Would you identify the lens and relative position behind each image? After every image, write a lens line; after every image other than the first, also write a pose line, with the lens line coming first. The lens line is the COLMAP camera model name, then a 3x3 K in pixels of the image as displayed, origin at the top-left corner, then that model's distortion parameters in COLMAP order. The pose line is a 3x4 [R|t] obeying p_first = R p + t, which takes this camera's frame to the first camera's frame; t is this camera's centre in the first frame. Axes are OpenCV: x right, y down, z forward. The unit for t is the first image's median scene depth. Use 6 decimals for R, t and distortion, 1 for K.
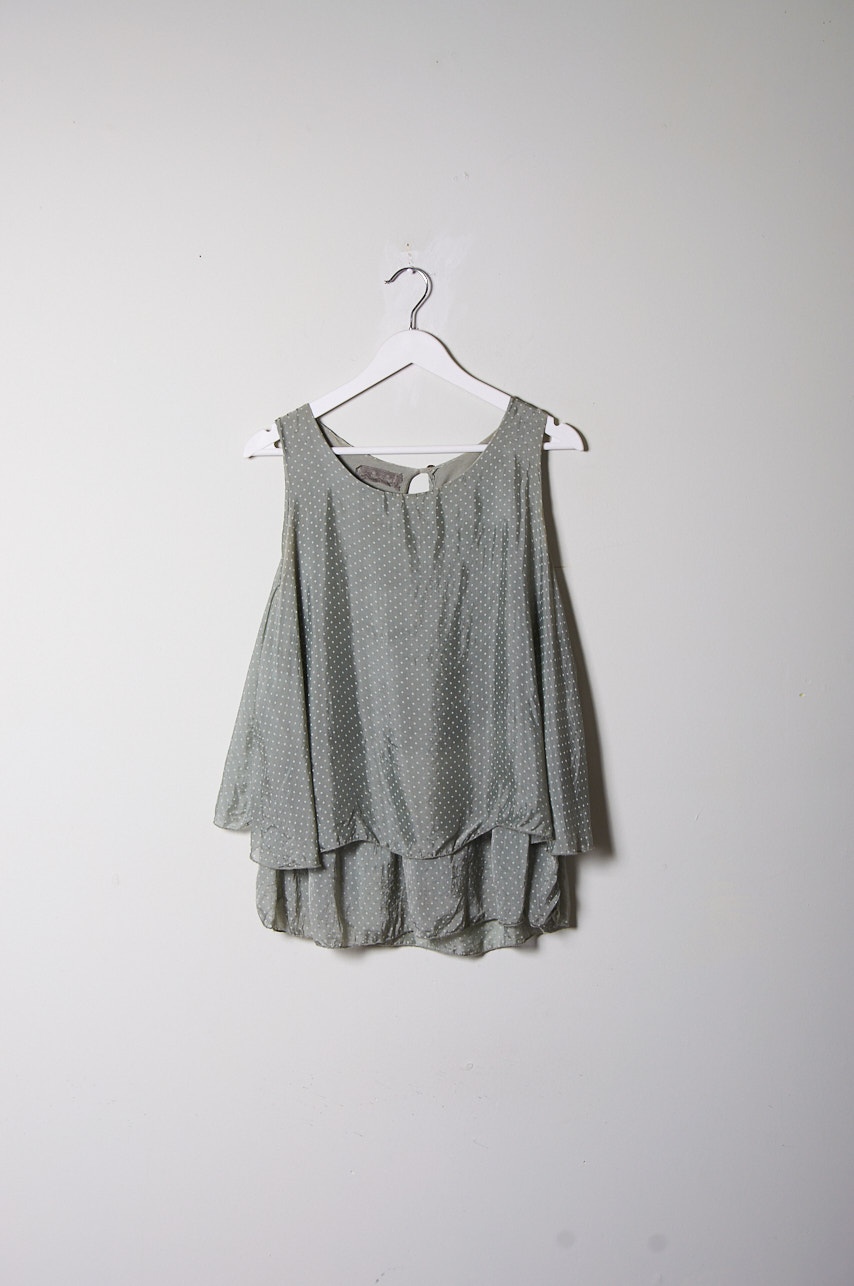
lens RADIAL K [[1920.8, 0, 415.1], [0, 1920.8, 652.7], [0, 0, 1]] dist [0.018340, 0.000000]
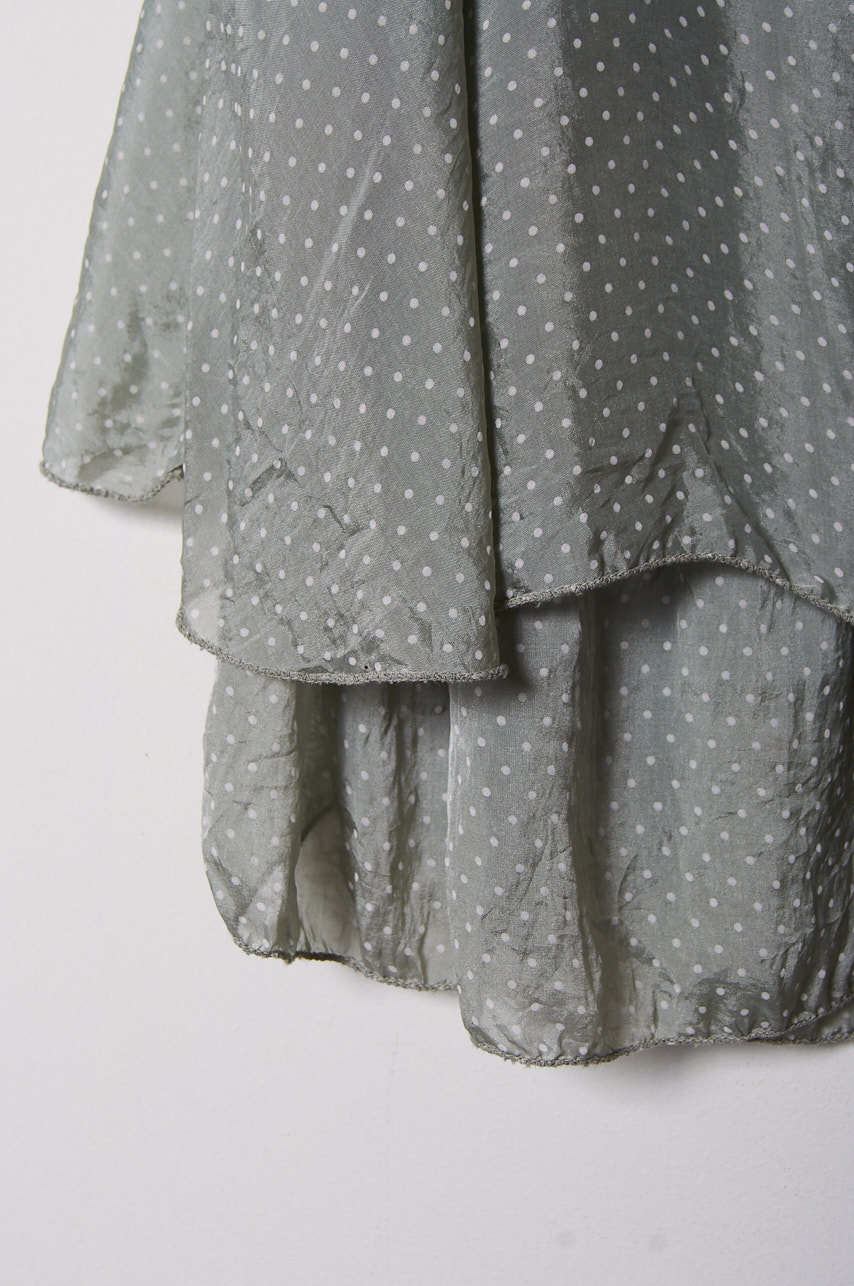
lens RADIAL K [[1920.8, 0, 428.5], [0, 1920.8, 645.0], [0, 0, 1]] dist [0.018340, 0.000000]
pose [[0.992732, 0.039330, -0.113738, -0.033498], [-0.030481, 0.996447, 0.078518, 0.090523], [0.116422, -0.074480, 0.990403, 0.782644]]
